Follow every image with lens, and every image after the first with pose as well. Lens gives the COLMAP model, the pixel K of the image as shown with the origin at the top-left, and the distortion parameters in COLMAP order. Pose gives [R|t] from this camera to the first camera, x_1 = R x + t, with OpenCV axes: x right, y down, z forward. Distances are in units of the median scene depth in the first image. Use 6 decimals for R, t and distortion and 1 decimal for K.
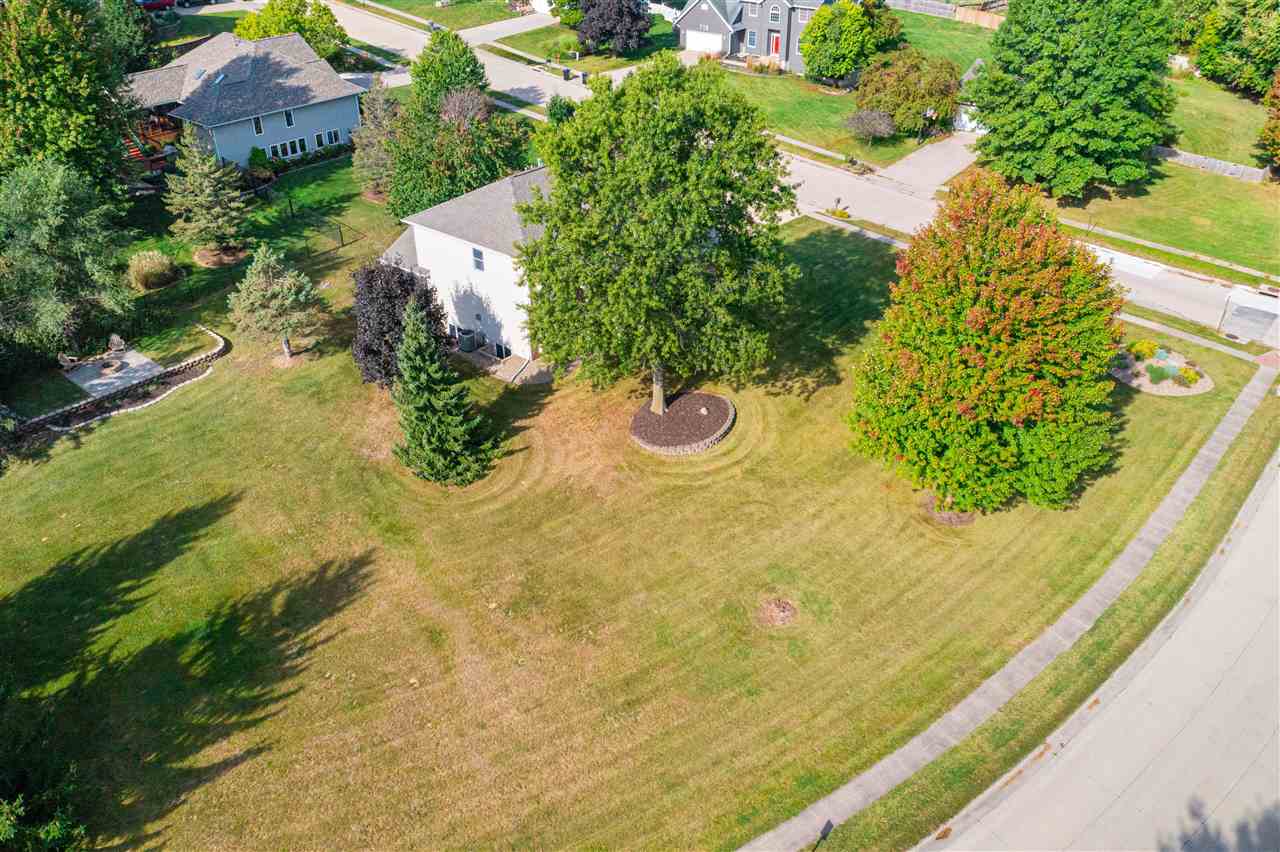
lens RADIAL K [[1016.2, 0, 640.0], [0, 1016.2, 426.0], [0, 0, 1]] dist [-0.000230, -0.002625]
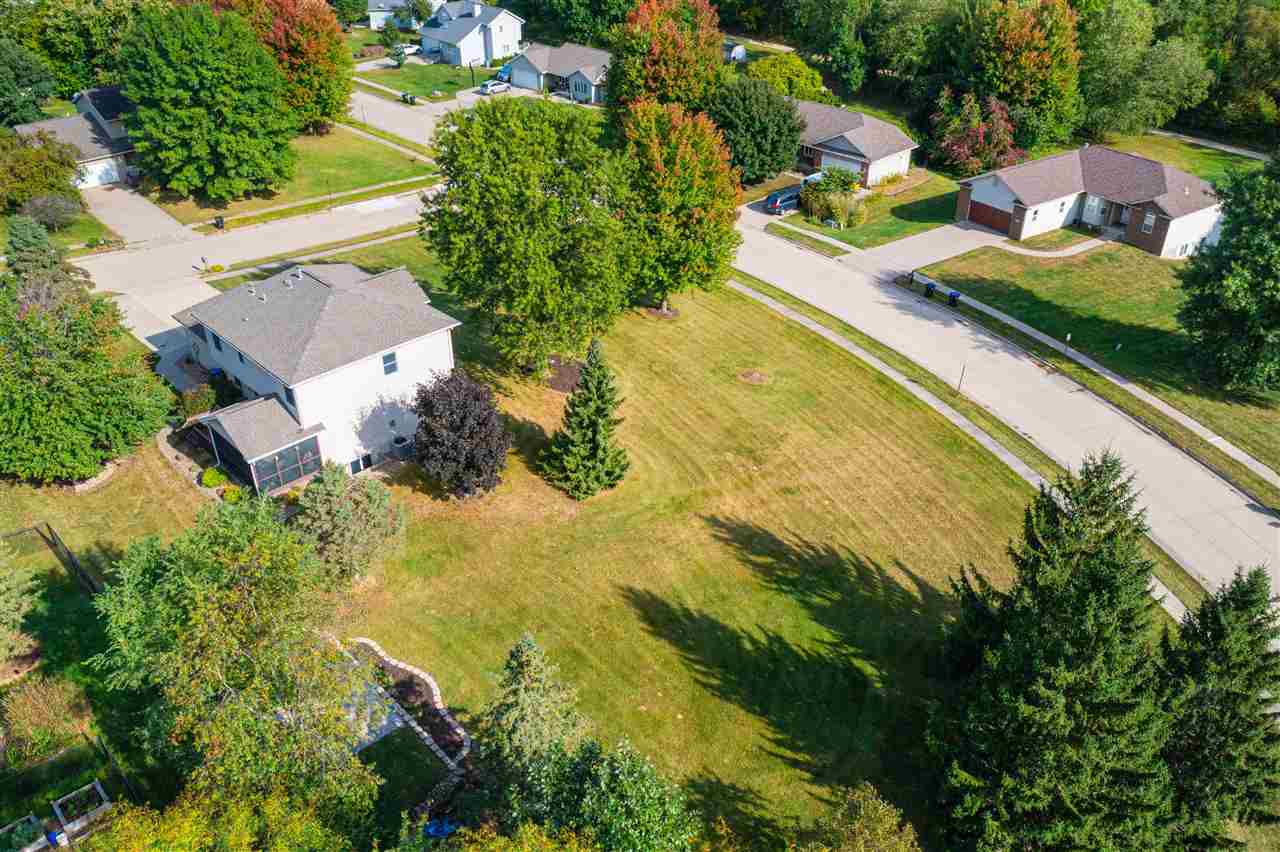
lens RADIAL K [[1016.2, 0, 640.0], [0, 1016.2, 426.0], [0, 0, 1]] dist [-0.000230, -0.002625]
pose [[0.080829, -0.511696, 0.855356, -1.343473], [0.512102, 0.757556, 0.404797, -0.521932], [-0.855113, 0.405310, 0.323273, 0.673247]]
